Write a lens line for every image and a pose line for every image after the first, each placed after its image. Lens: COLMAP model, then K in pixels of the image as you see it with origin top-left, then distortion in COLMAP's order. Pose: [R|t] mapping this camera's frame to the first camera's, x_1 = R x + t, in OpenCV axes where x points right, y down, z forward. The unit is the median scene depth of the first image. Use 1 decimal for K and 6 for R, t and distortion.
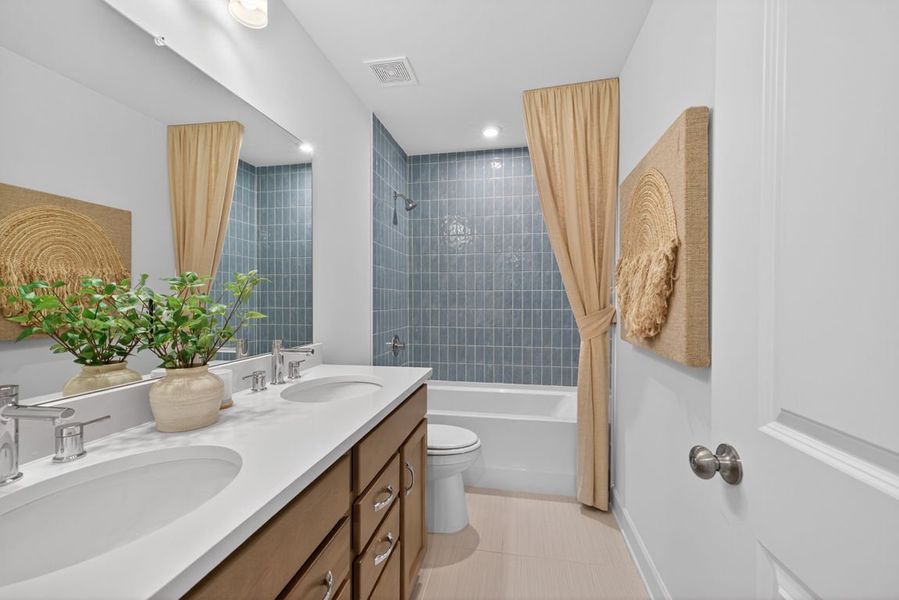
lens RADIAL K [[376.9, 0, 450.1], [0, 376.9, 299.2], [0, 0, 1]] dist [0.004521, -0.002387]
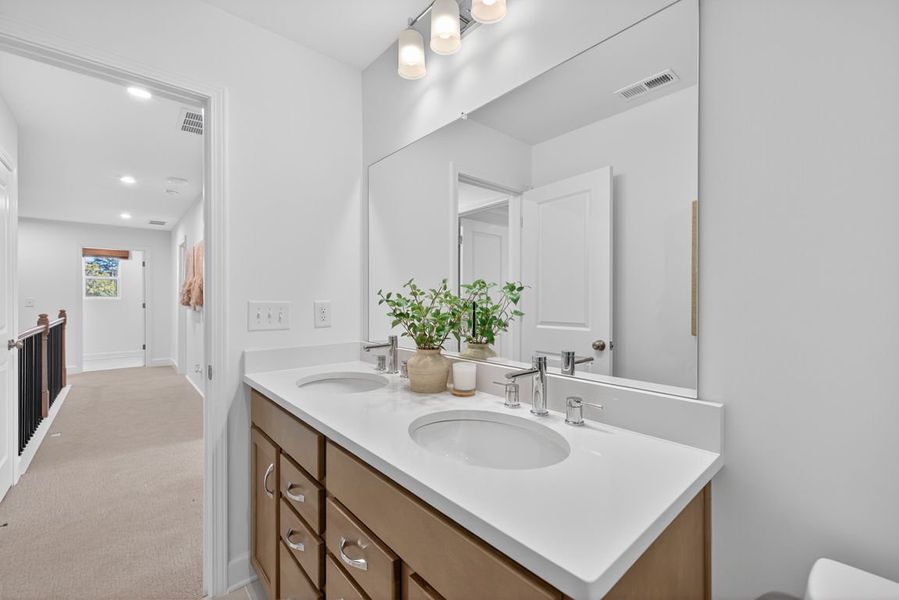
lens RADIAL K [[376.9, 0, 450.5], [0, 376.9, 302.4], [0, 0, 1]] dist [0.004521, -0.002387]
pose [[-0.618028, 0.009905, -0.786094, 0.342978], [0.004426, 0.999949, 0.009120, -0.012158], [0.786143, 0.002157, -0.618040, 1.749537]]
